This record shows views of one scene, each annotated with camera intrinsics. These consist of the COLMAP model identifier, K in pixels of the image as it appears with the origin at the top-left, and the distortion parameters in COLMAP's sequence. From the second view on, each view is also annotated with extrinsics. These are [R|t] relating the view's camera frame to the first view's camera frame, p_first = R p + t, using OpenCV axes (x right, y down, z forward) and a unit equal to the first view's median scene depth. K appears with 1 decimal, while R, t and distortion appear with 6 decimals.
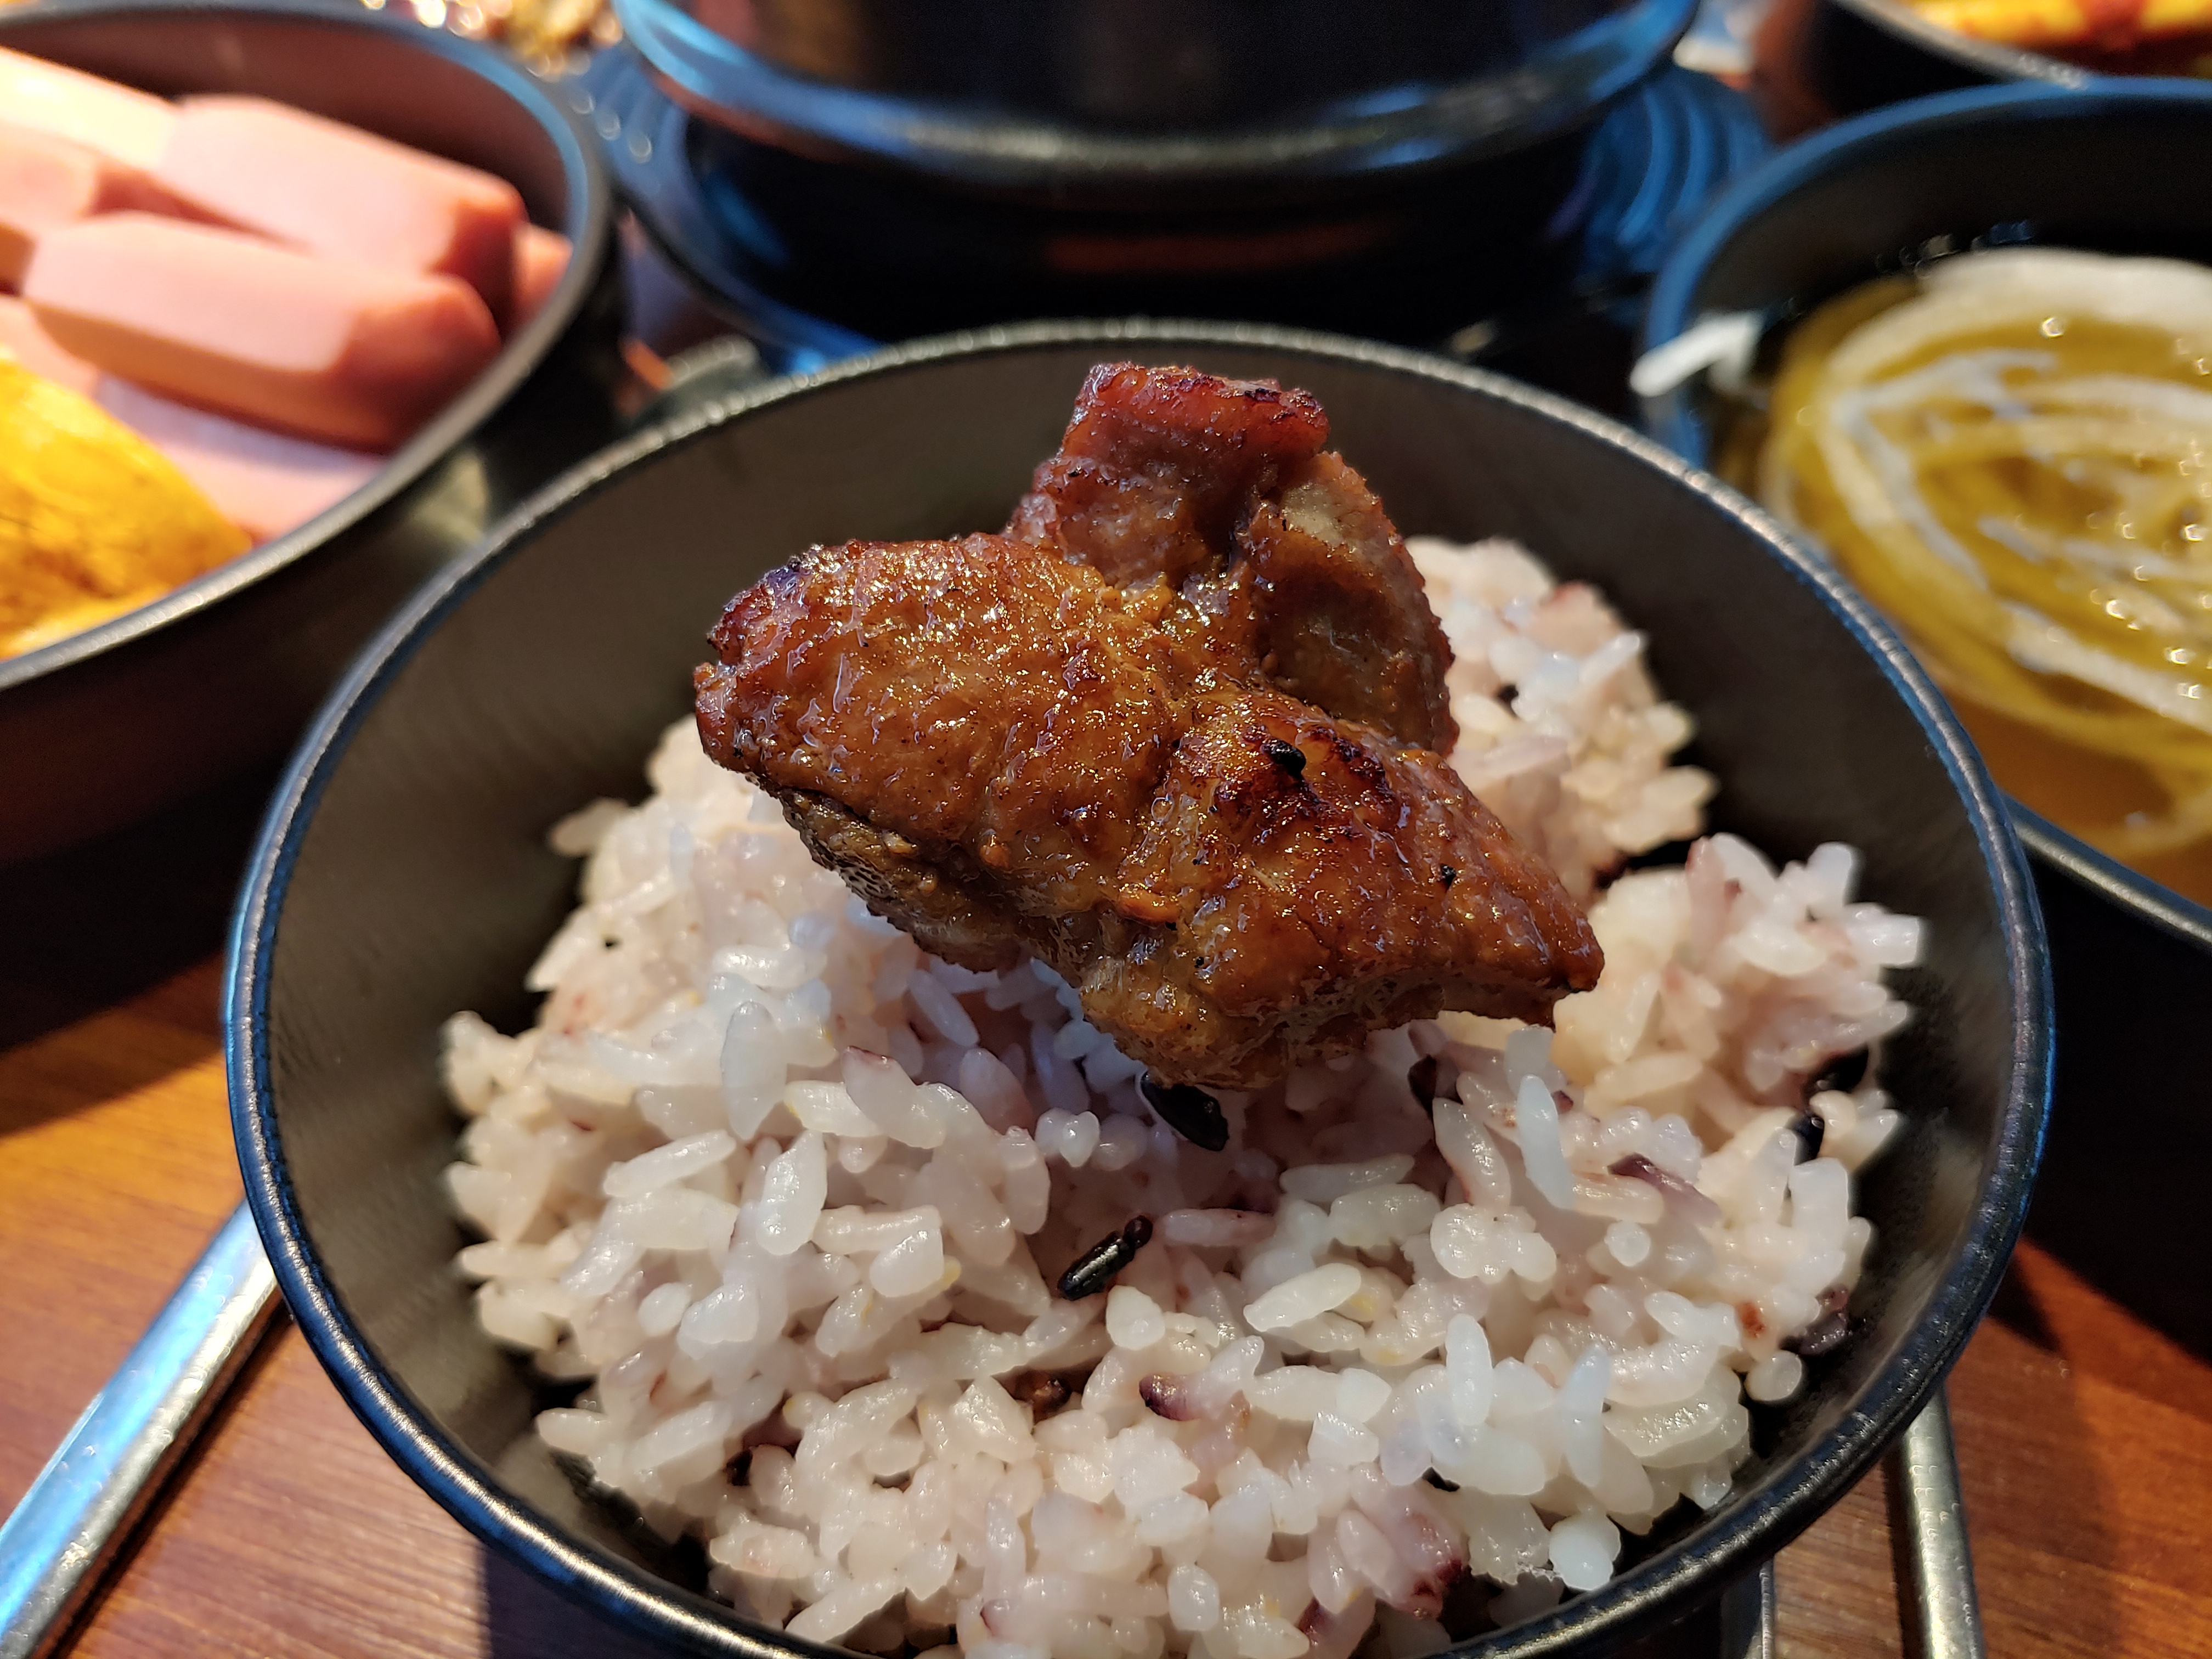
lens RADIAL K [[1678.9, 0, 1095.8], [0, 1678.9, 790.6], [0, 0, 1]] dist [-0.006614, -0.013697]
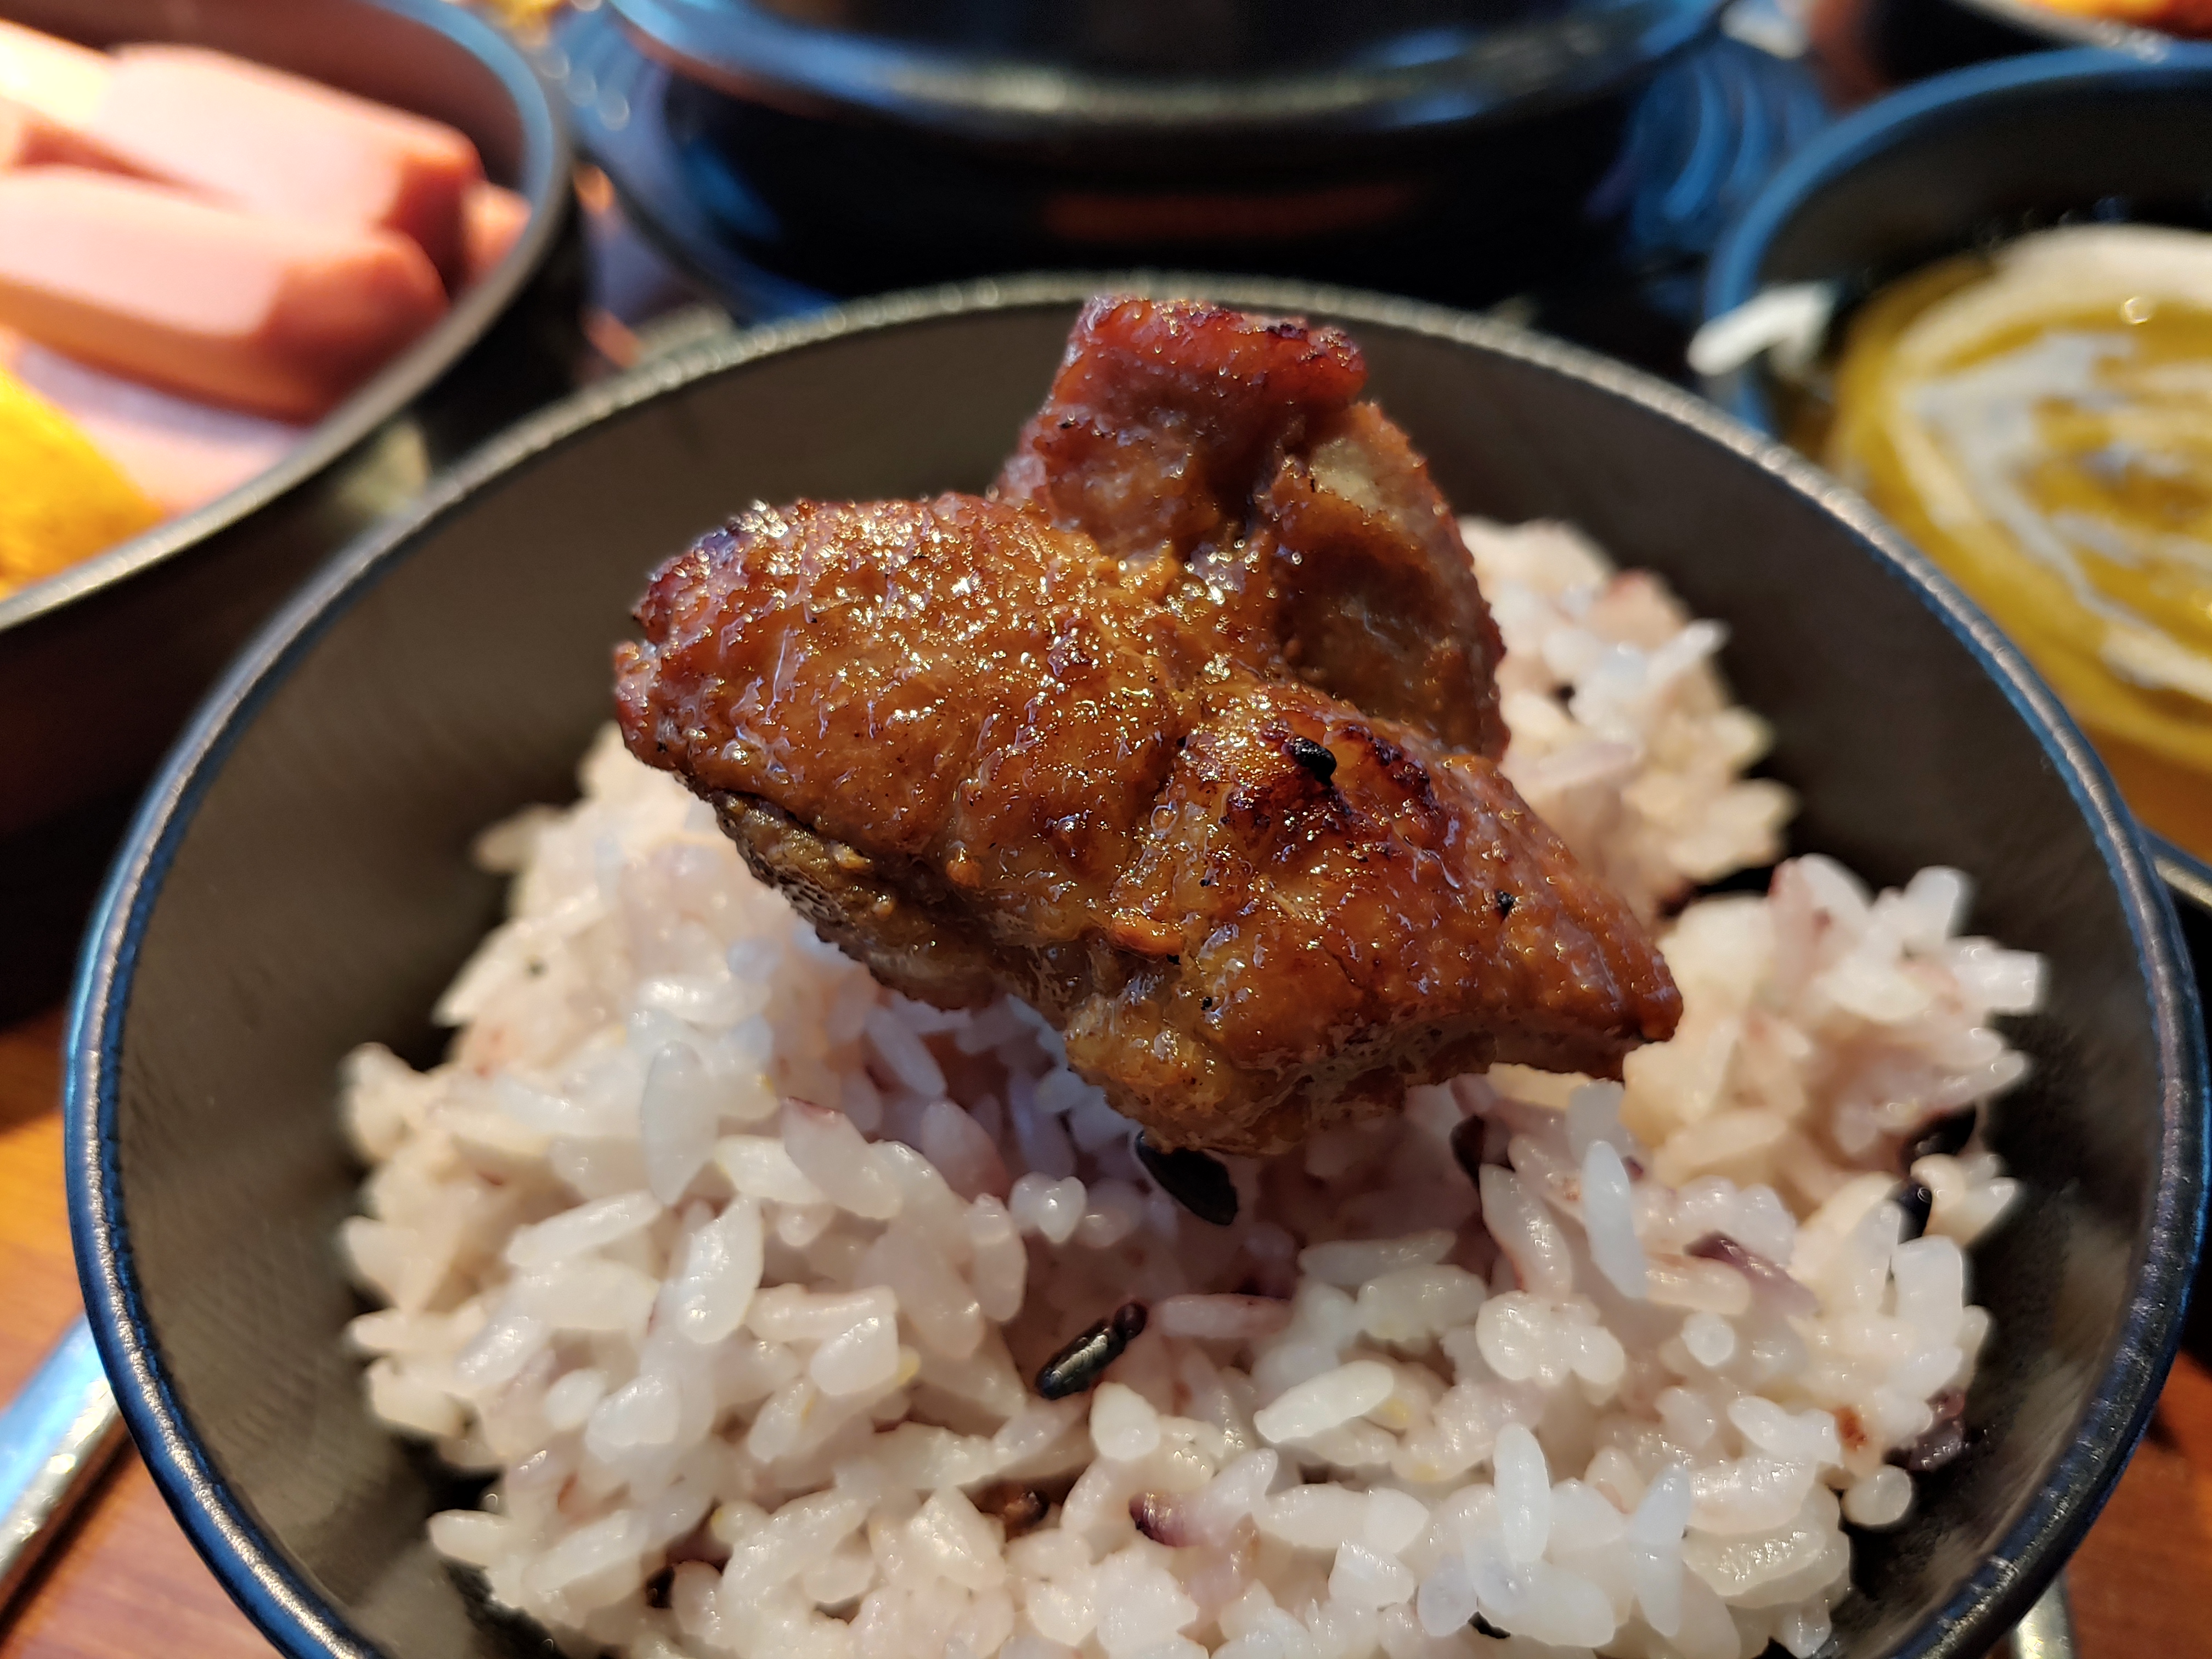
lens RADIAL K [[1678.9, 0, 1109.5], [0, 1678.9, 842.2], [0, 0, 1]] dist [-0.006614, -0.013697]
pose [[0.999931, 0.010562, 0.005130, 0.007471], [-0.010652, 0.999782, 0.017932, 0.007083], [-0.004940, -0.017986, 0.999826, 0.149829]]
